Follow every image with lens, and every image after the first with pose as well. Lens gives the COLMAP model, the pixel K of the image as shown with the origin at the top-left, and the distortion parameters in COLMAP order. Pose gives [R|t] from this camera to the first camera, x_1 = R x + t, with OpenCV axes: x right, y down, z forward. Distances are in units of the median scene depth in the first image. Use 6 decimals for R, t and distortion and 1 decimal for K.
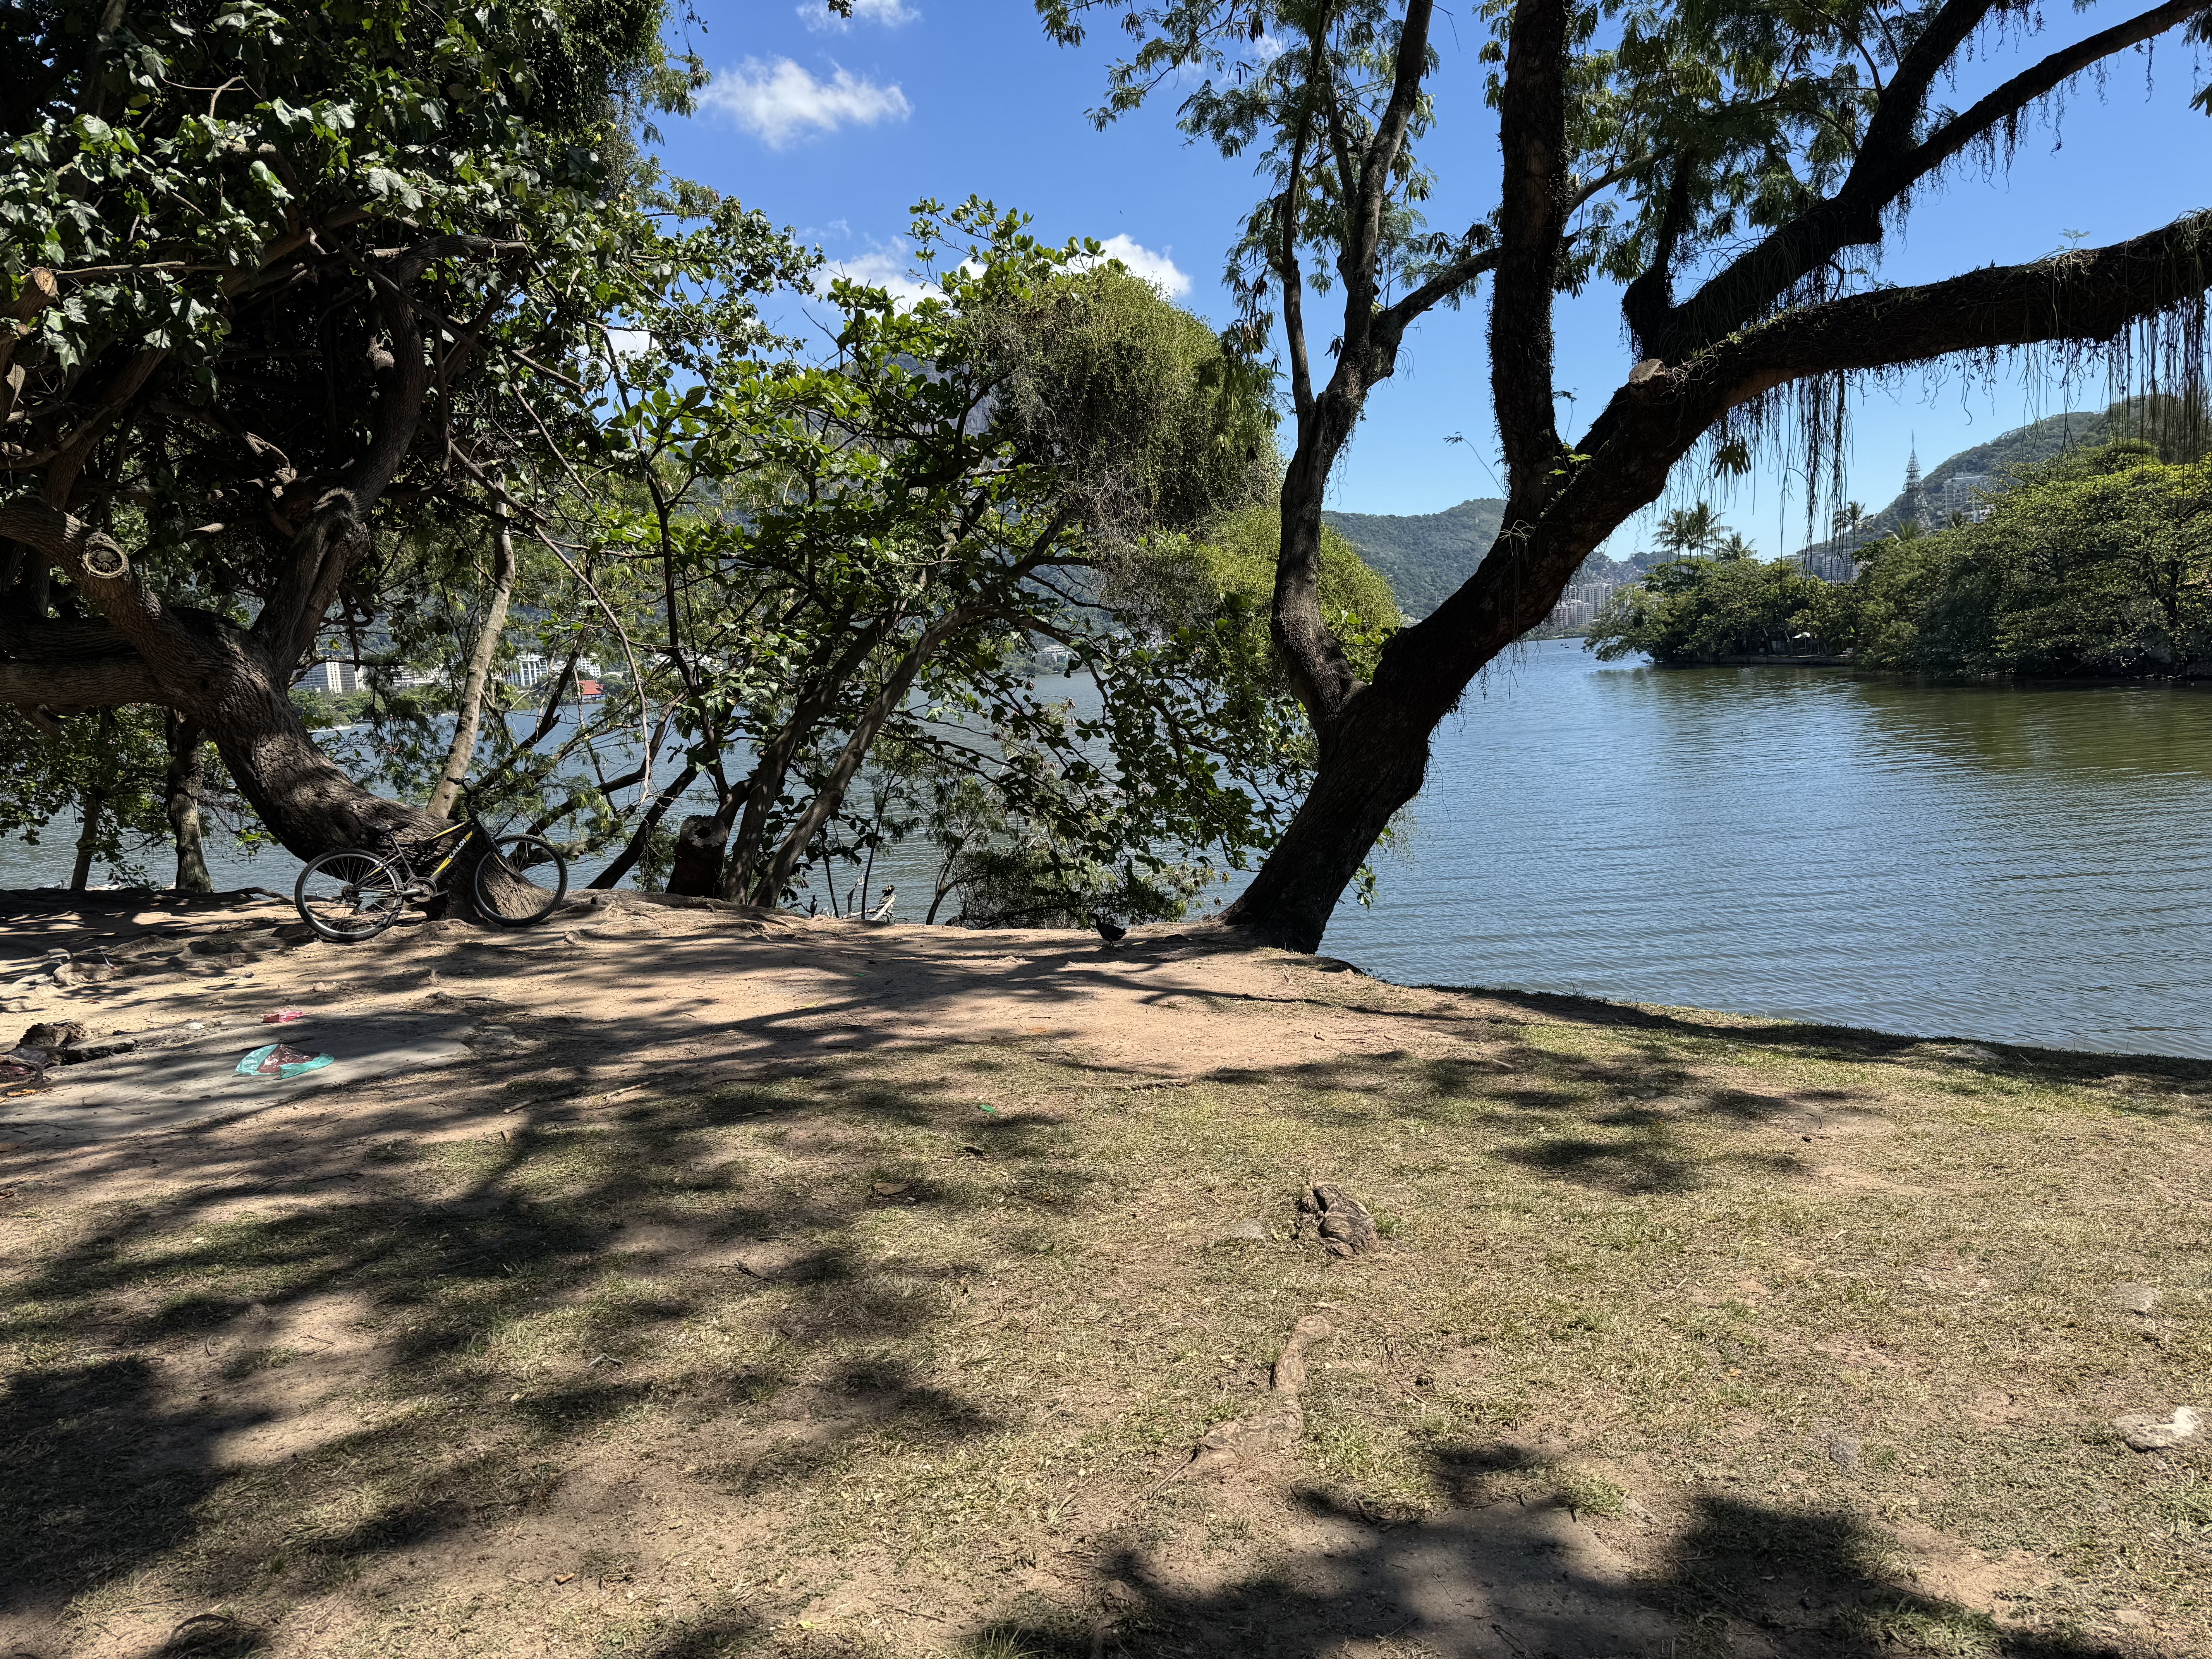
lens RADIAL K [[1560.9, 0, 1097.5], [0, 1560.9, 832.9], [0, 0, 1]] dist [0.147089, -0.200528]
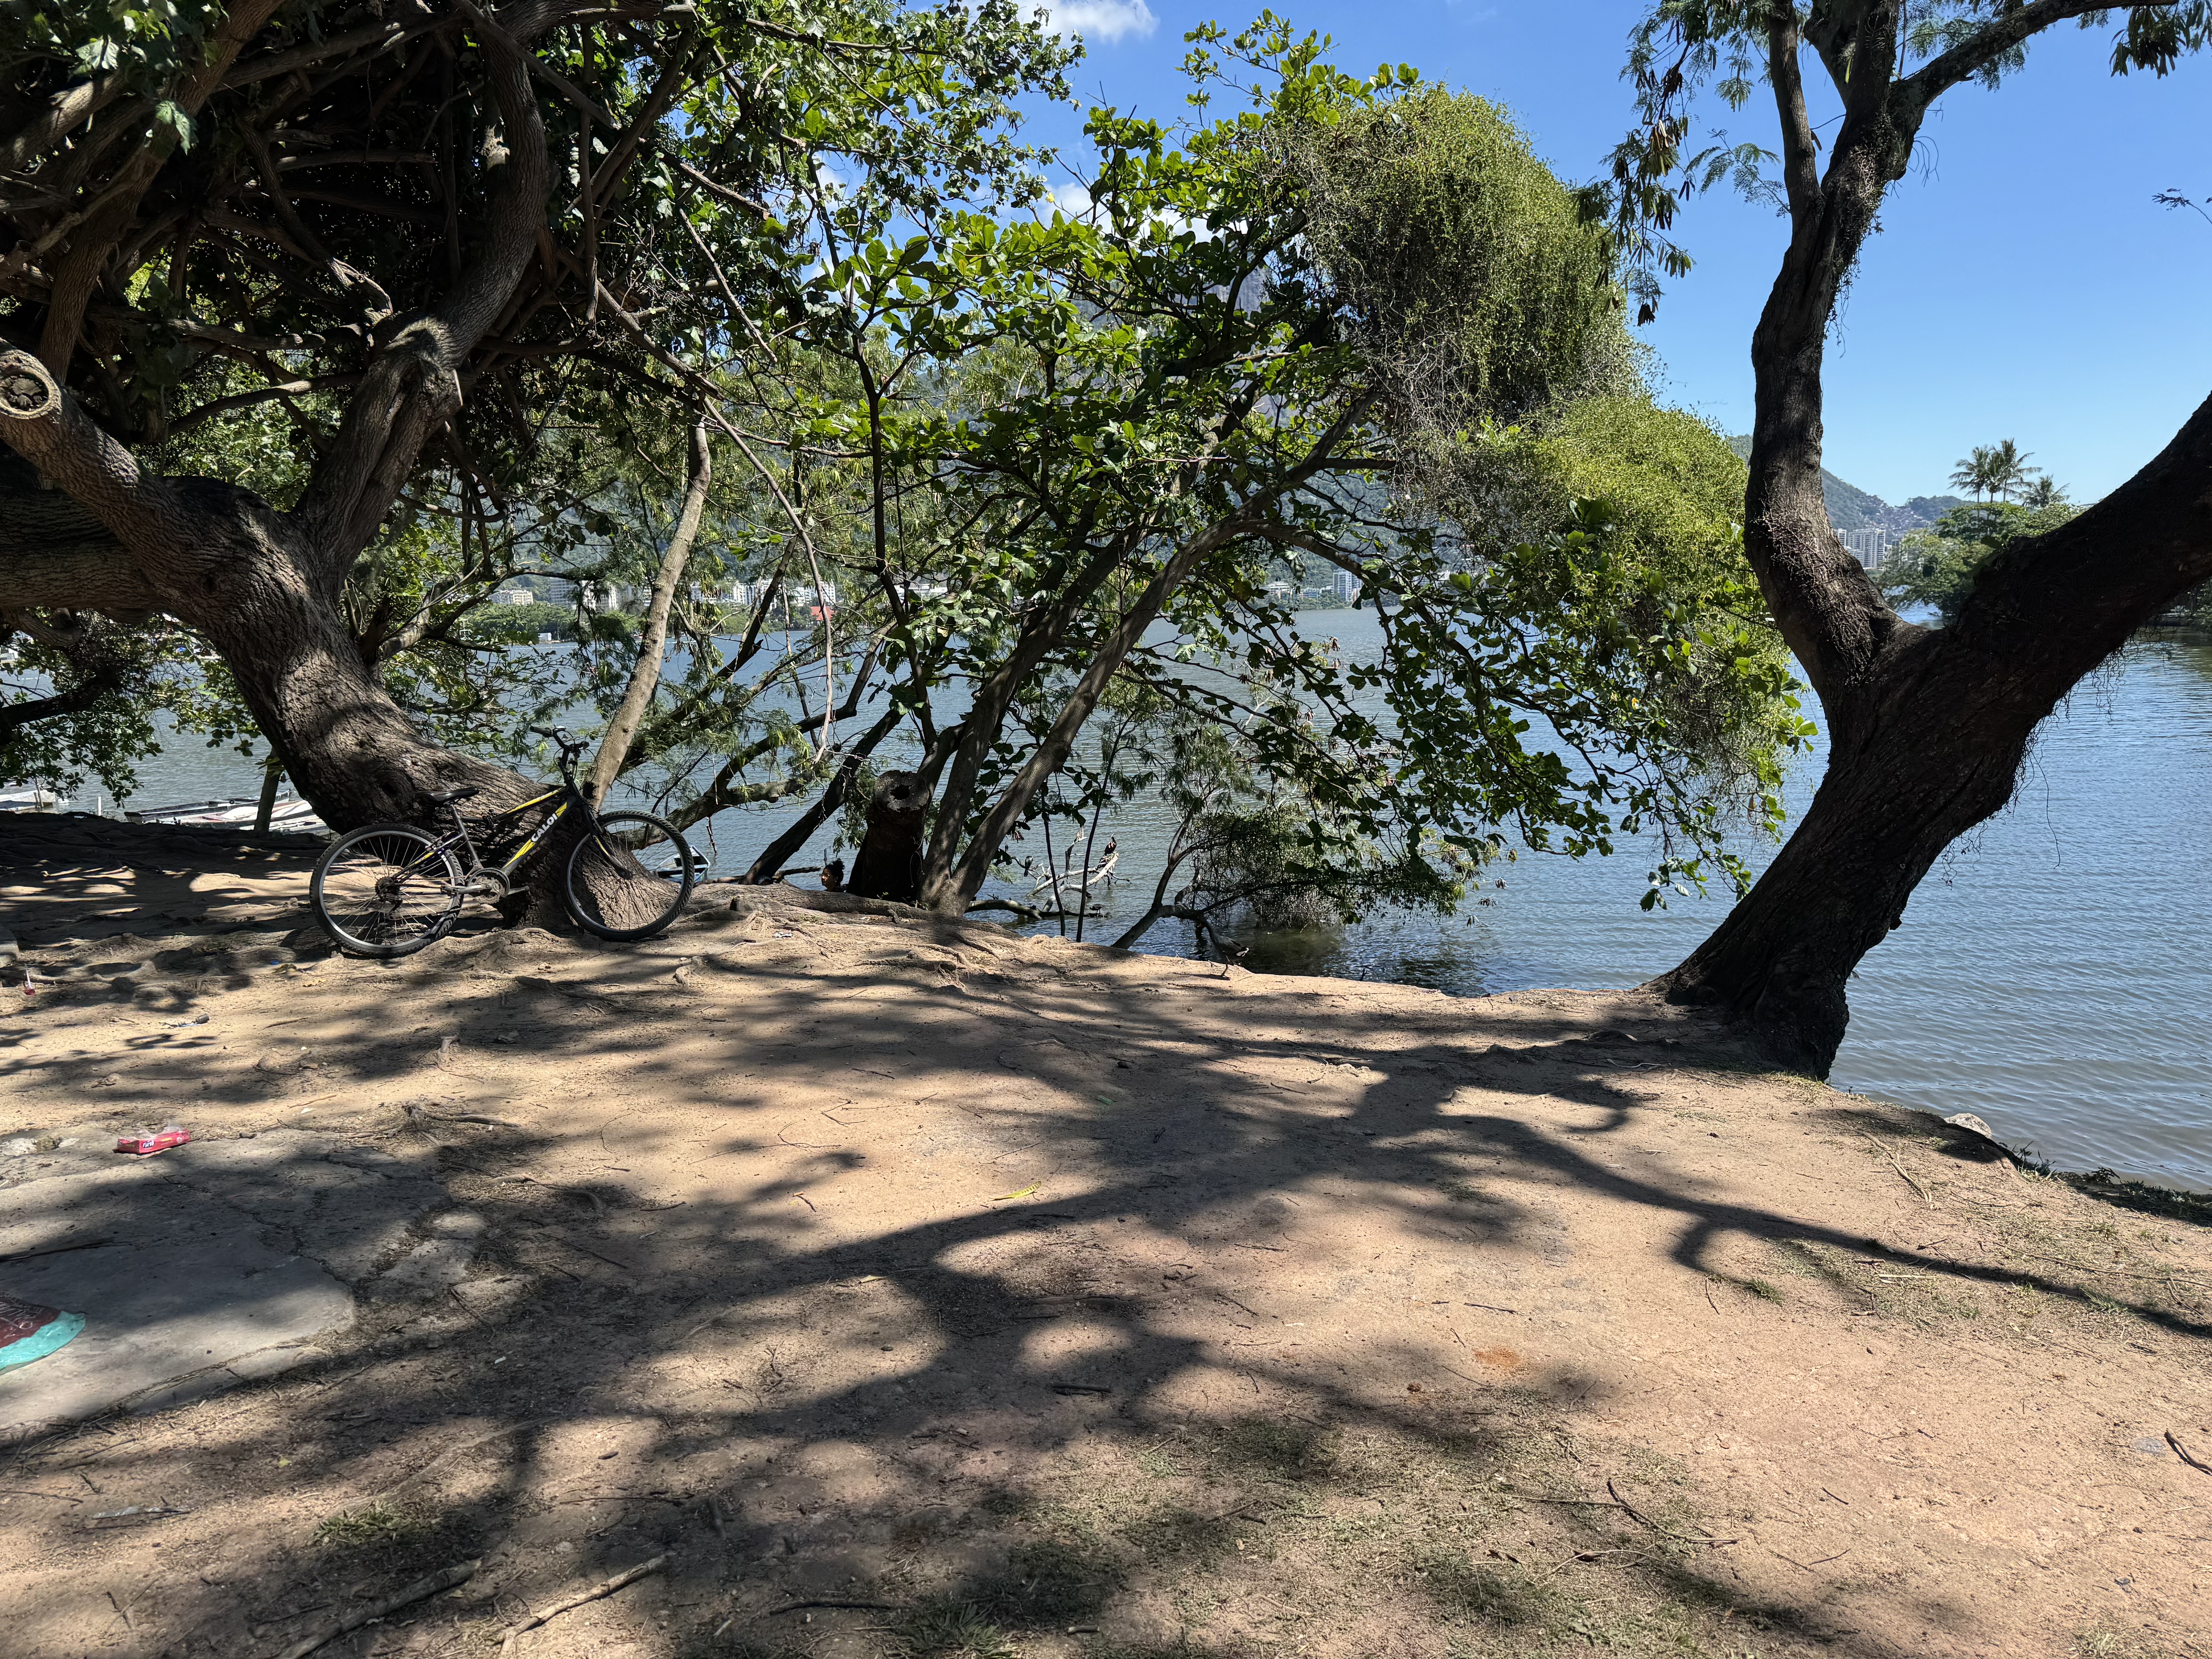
lens RADIAL K [[1564.1, 0, 1054.8], [0, 1564.1, 824.3], [0, 0, 1]] dist [0.202329, -0.324725]
pose [[0.985661, 0.049343, -0.161360, -0.031518], [-0.043705, 0.998310, 0.038308, -0.013873], [0.162978, -0.030706, 0.986152, 0.164925]]
